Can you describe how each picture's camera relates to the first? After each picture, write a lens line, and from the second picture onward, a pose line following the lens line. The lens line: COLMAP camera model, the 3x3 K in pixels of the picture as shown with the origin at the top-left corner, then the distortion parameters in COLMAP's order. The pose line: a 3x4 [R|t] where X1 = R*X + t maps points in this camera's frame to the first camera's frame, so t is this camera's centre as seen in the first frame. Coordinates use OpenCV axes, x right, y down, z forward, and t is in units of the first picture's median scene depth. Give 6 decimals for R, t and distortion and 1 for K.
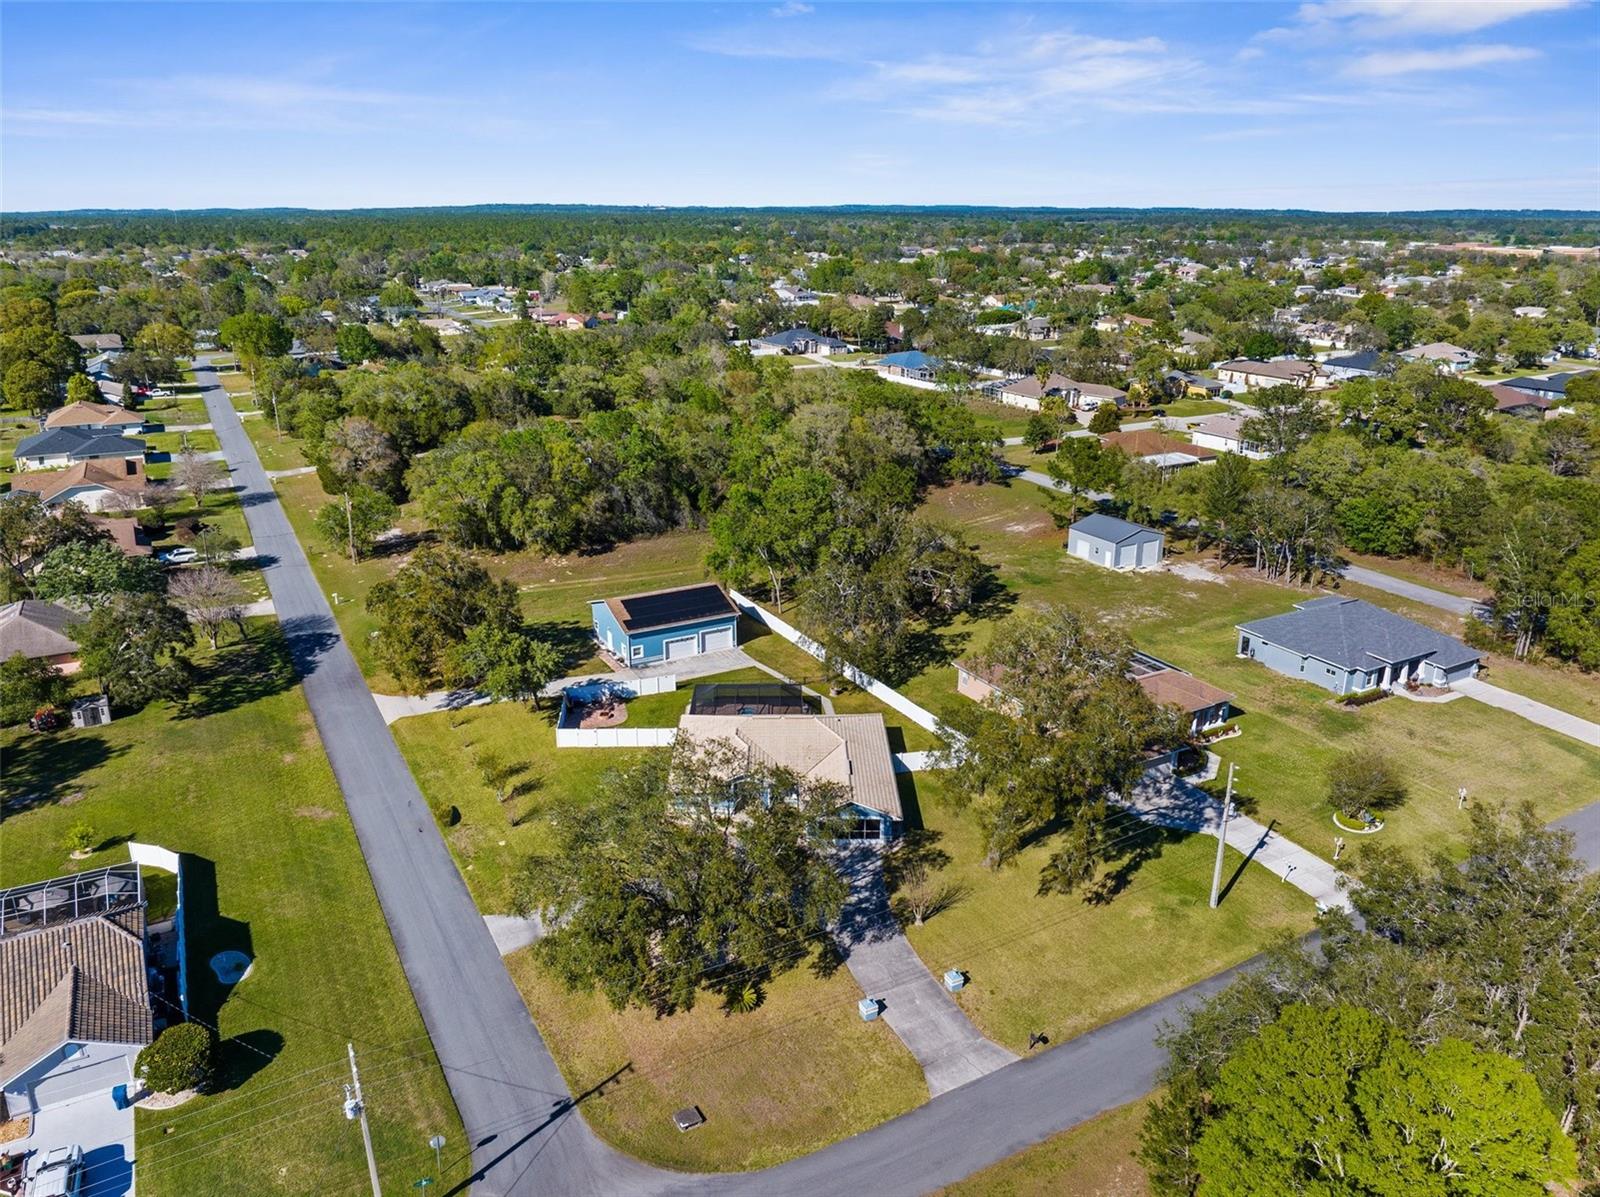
lens RADIAL K [[1153.2, 0, 800.0], [0, 1153.2, 598.5], [0, 0, 1]] dist [-0.008643, -0.053013]
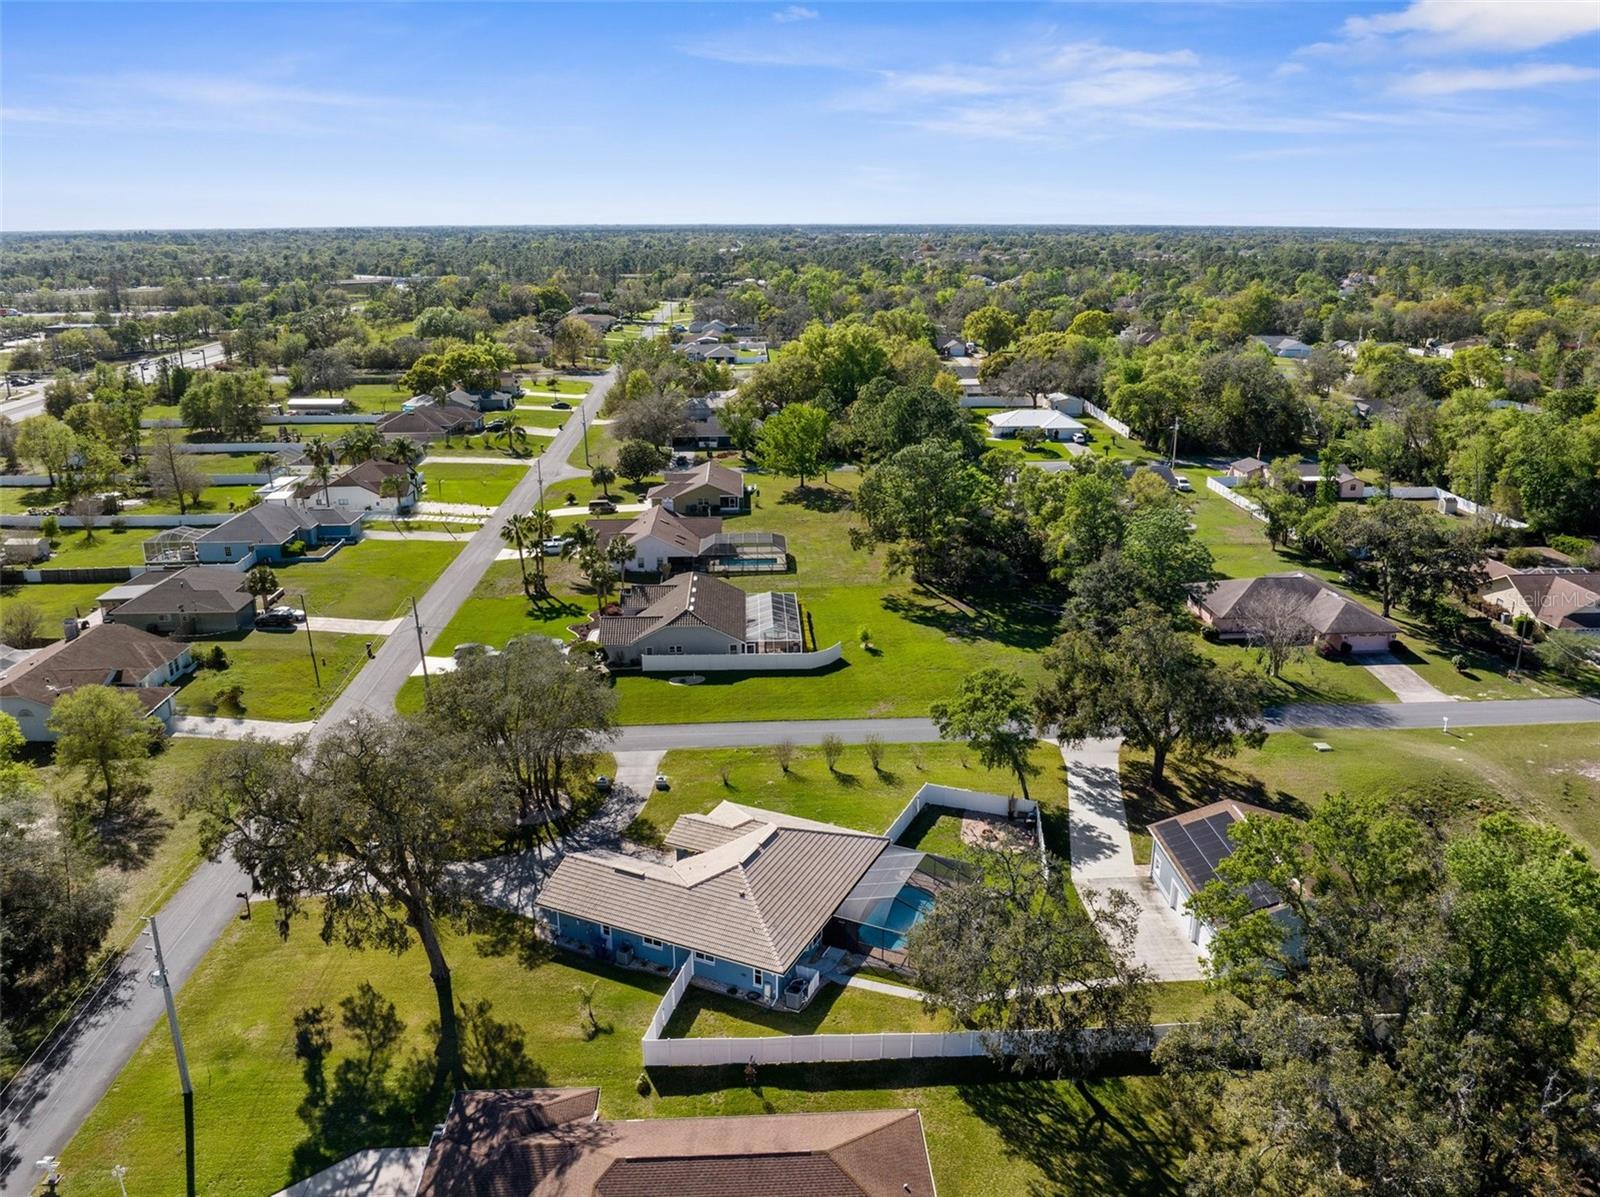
lens RADIAL K [[1185.2, 0, 803.5], [0, 1185.2, 558.5], [0, 0, 1]] dist [-0.038899, -0.000556]
pose [[-0.438810, 0.244963, -0.864545, 0.549177], [-0.286783, 0.873631, 0.393097, -0.351558], [0.851587, 0.420432, -0.313107, 1.026887]]
